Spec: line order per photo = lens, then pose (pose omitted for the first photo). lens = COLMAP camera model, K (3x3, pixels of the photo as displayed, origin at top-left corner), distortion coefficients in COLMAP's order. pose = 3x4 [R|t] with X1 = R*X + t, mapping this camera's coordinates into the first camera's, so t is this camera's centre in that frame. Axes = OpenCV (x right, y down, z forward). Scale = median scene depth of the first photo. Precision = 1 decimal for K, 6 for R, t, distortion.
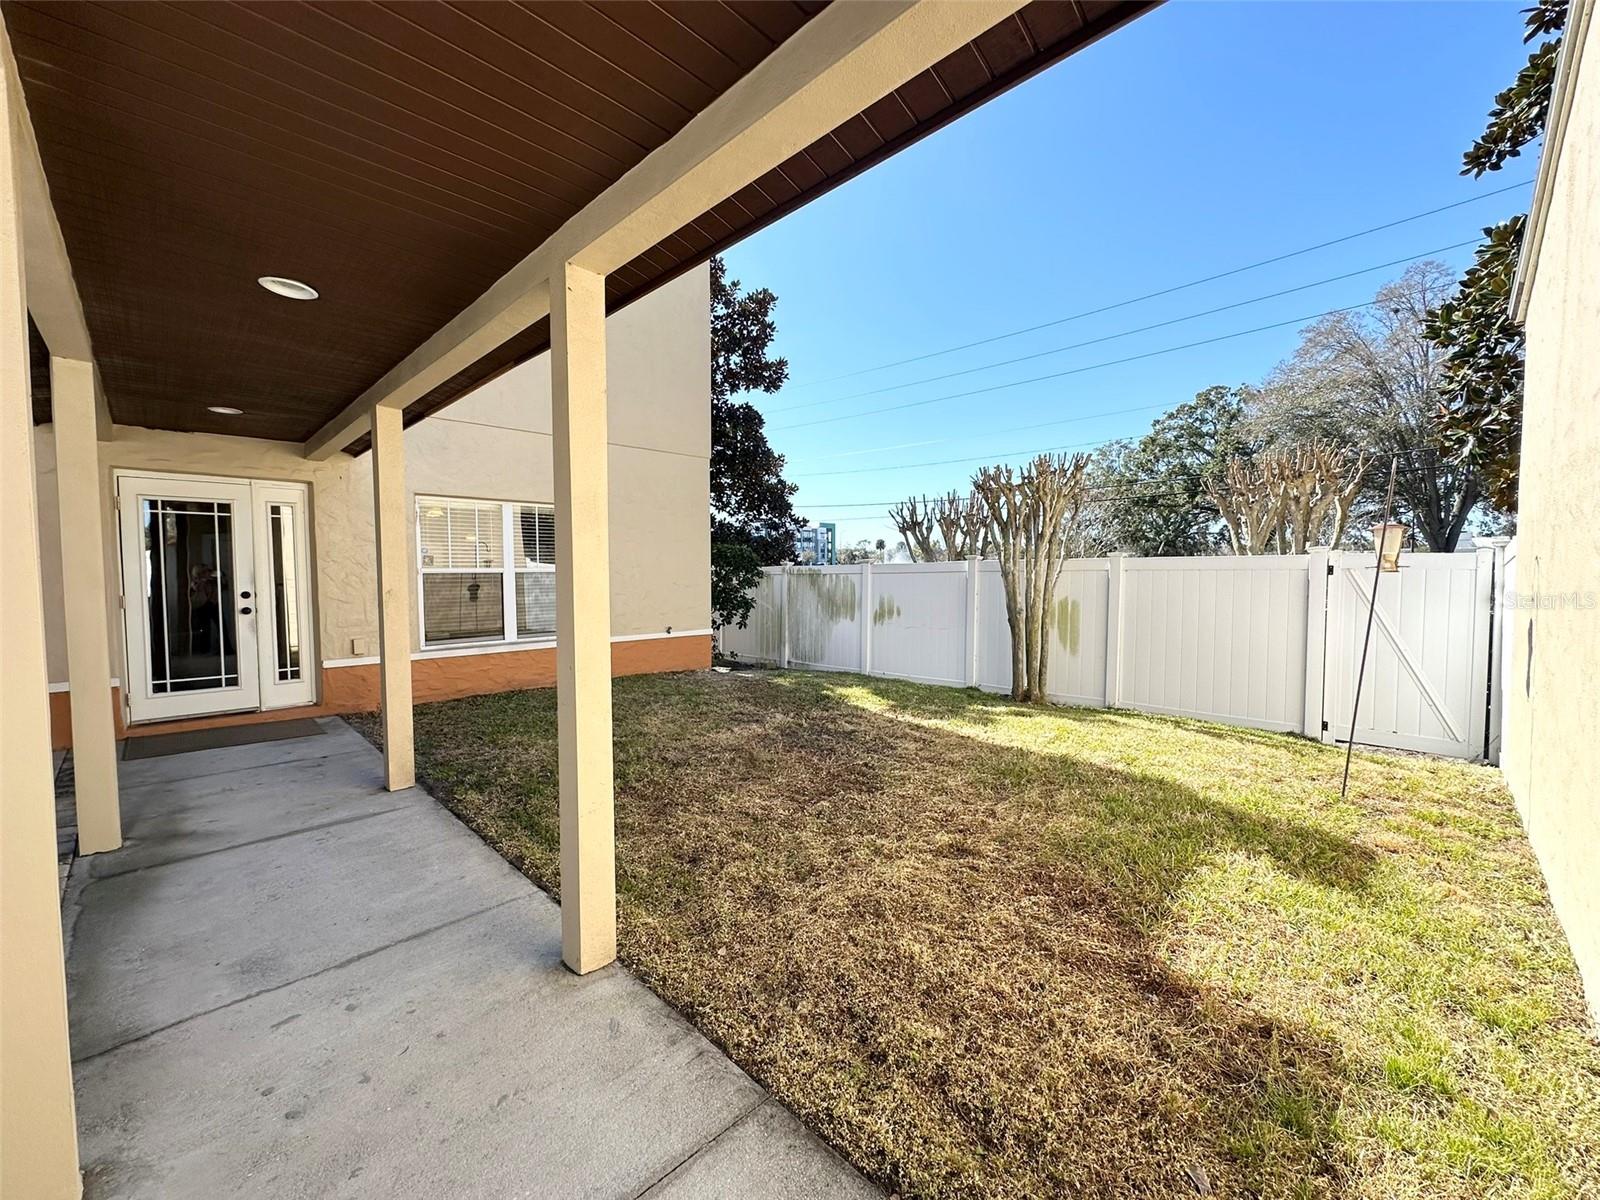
lens RADIAL K [[637.9, 0, 805.8], [0, 637.9, 599.3], [0, 0, 1]] dist [-0.001452, 0.000238]
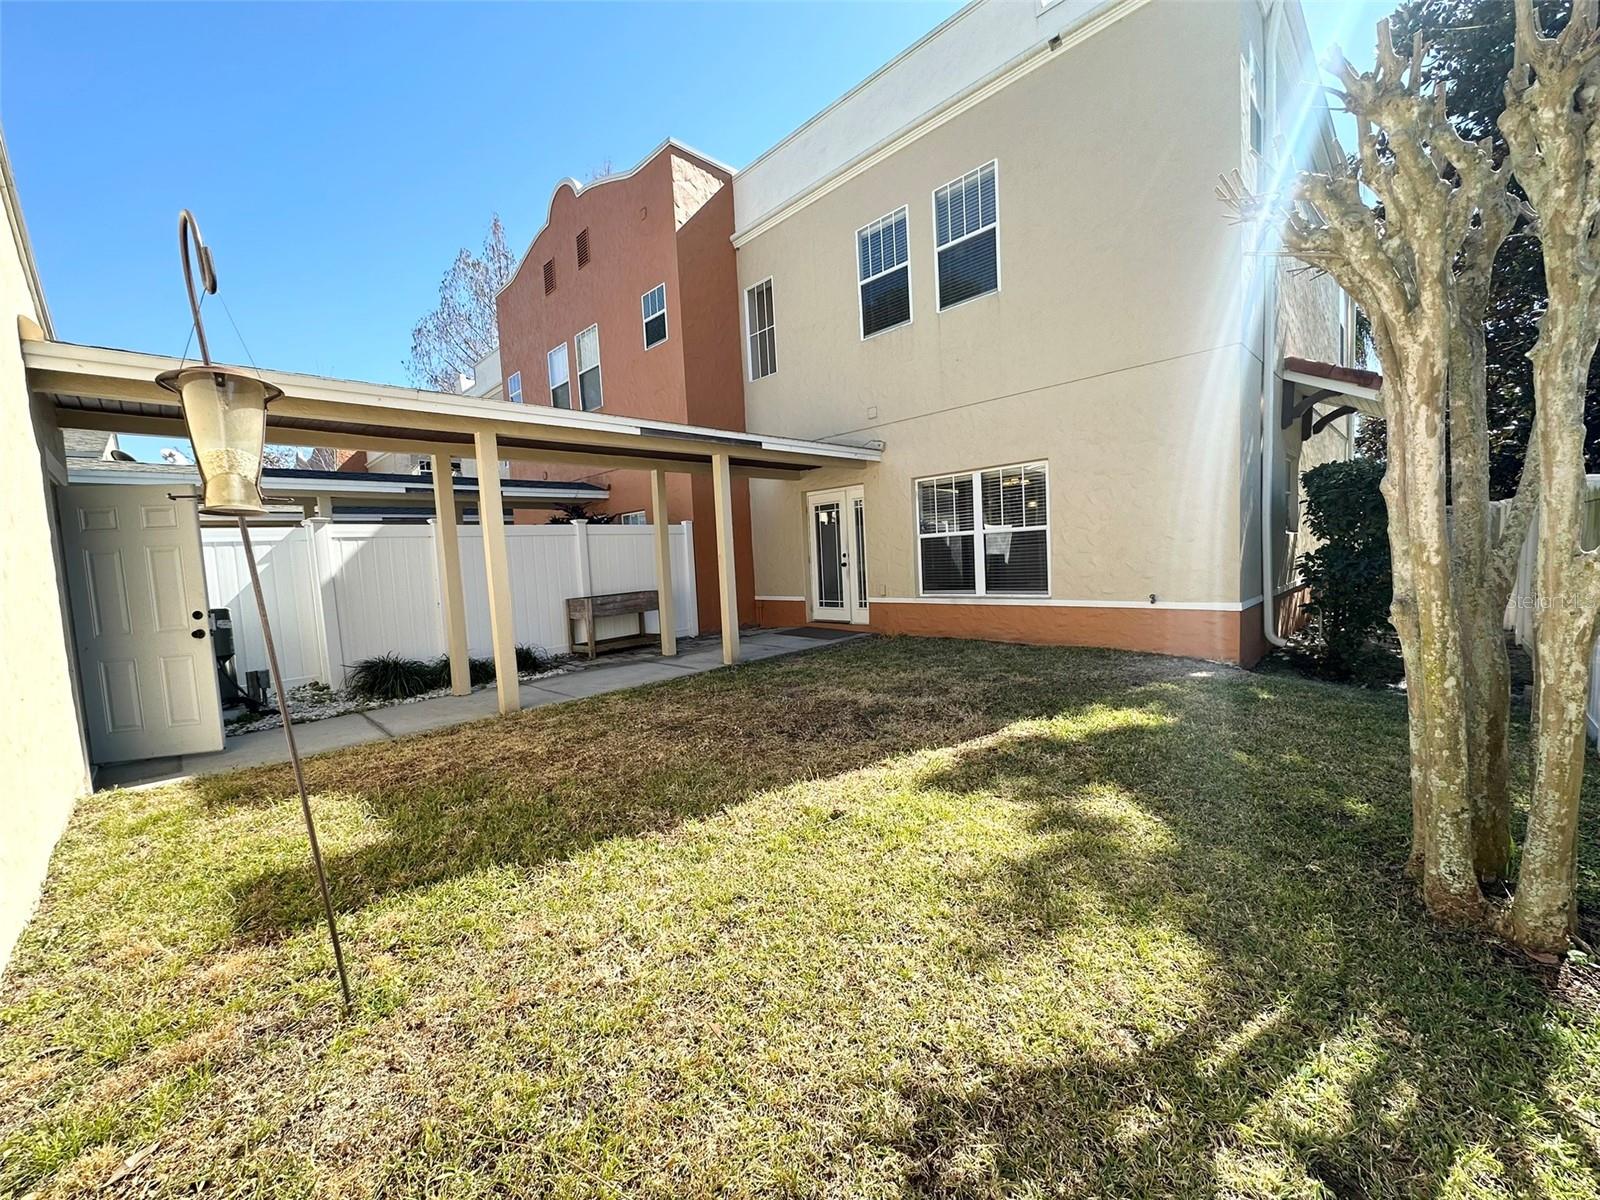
lens RADIAL K [[637.9, 0, 806.5], [0, 637.9, 599.9], [0, 0, 1]] dist [-0.001452, 0.000238]
pose [[0.004229, 0.072970, -0.997325, 0.853179], [0.003277, 0.997328, 0.072984, -0.013179], [0.999986, -0.003576, 0.003978, 0.889186]]
